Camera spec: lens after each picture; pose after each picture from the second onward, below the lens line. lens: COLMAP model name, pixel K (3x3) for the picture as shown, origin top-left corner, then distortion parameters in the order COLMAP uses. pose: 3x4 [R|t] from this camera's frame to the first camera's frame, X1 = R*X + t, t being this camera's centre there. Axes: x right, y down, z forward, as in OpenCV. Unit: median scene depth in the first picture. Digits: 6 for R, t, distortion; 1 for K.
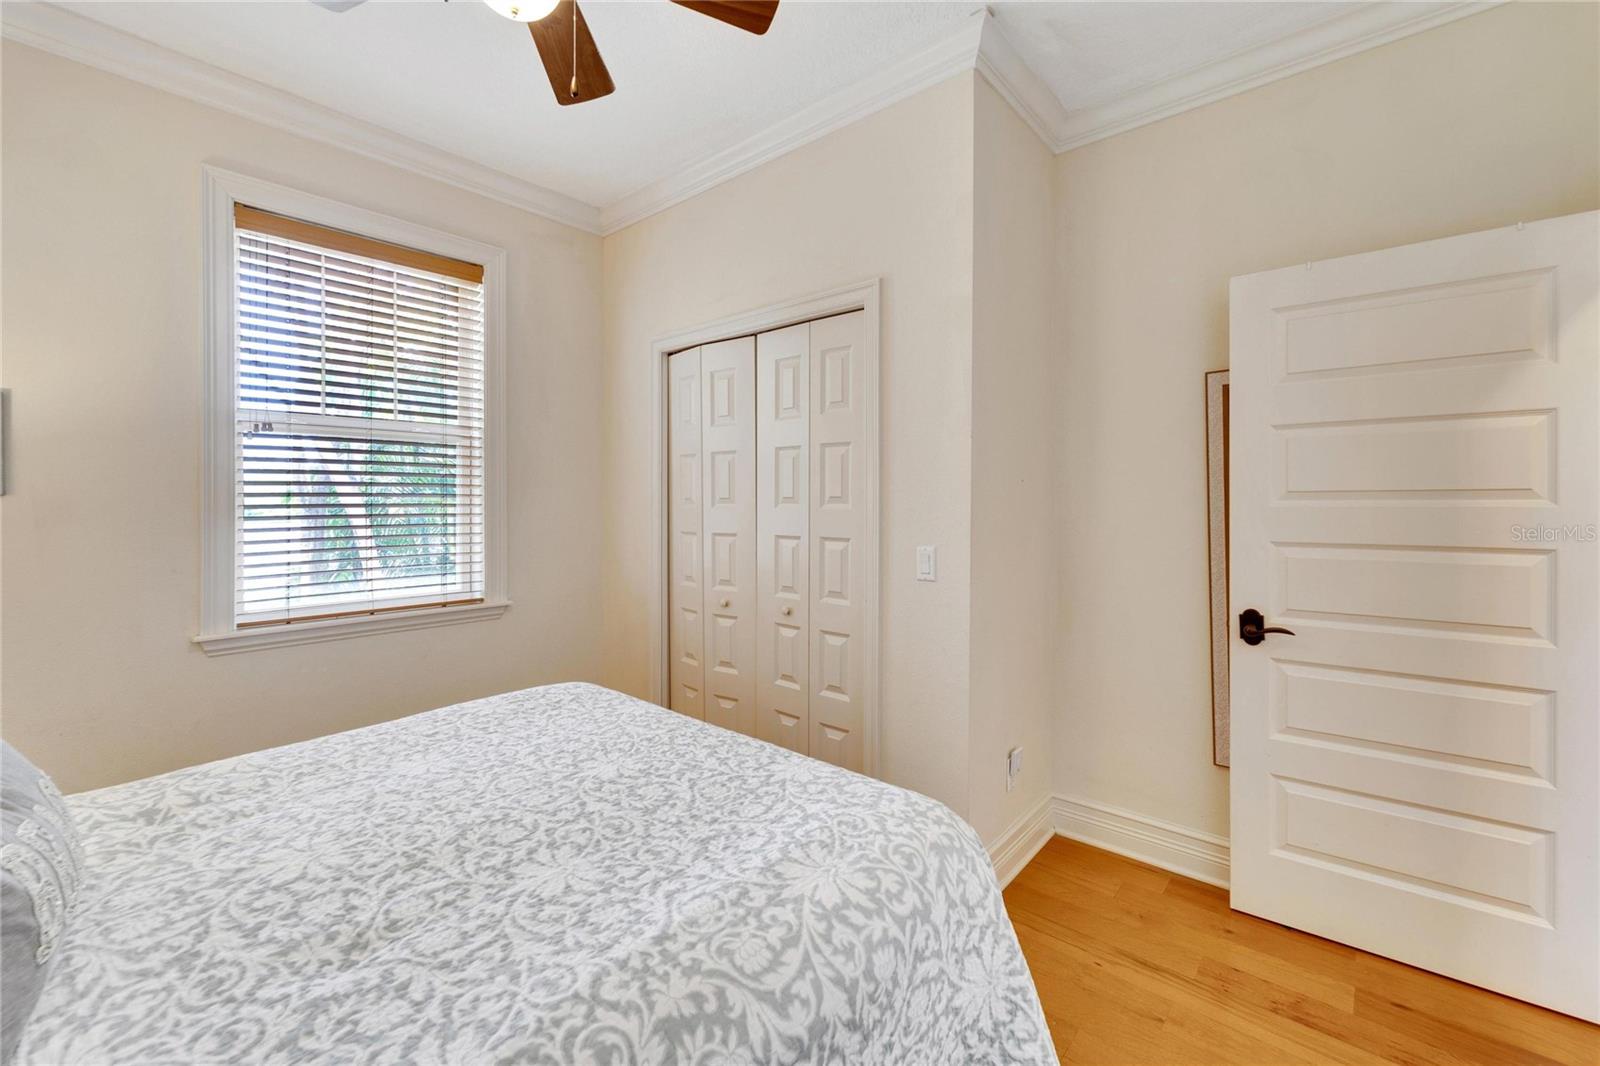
lens RADIAL K [[673.2, 0, 796.4], [0, 673.2, 522.5], [0, 0, 1]] dist [-0.001428, -0.000214]
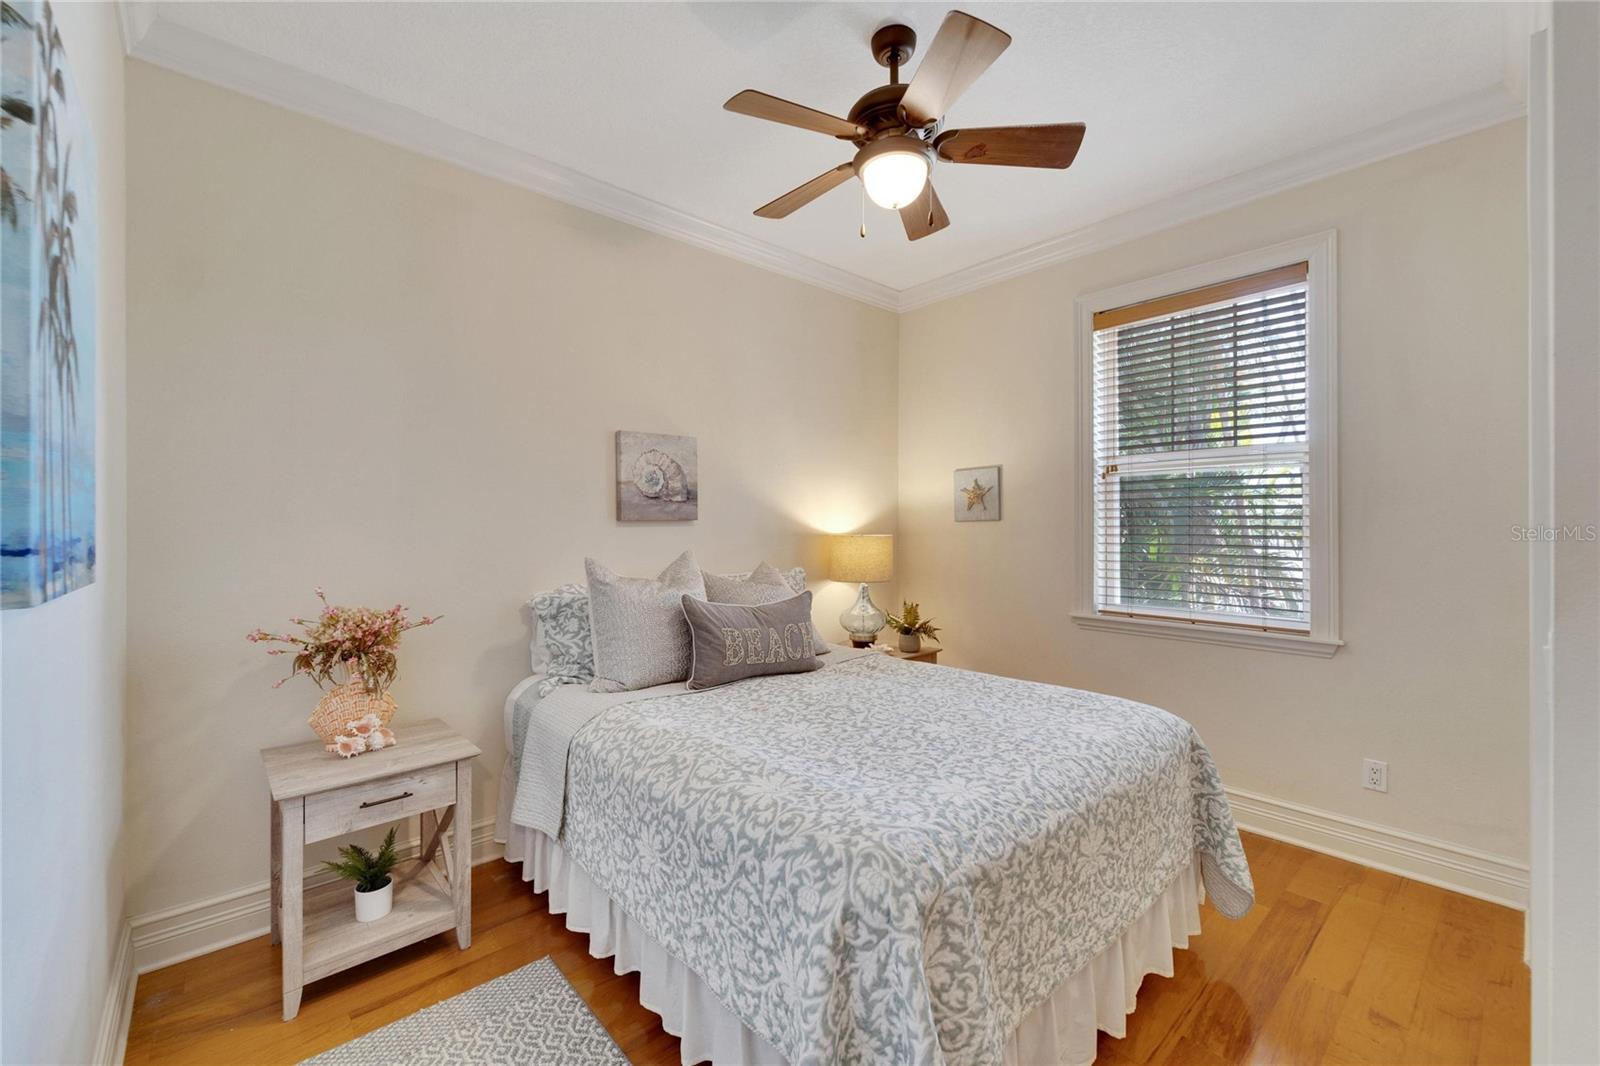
lens RADIAL K [[658.2, 0, 791.7], [0, 658.2, 550.4], [0, 0, 1]] dist [-0.000803, -0.000433]
pose [[-0.142816, 0.037811, -0.989027, 1.273136], [-0.029876, 0.998650, 0.042493, -0.029459], [0.989298, 0.035617, -0.141493, 1.129383]]
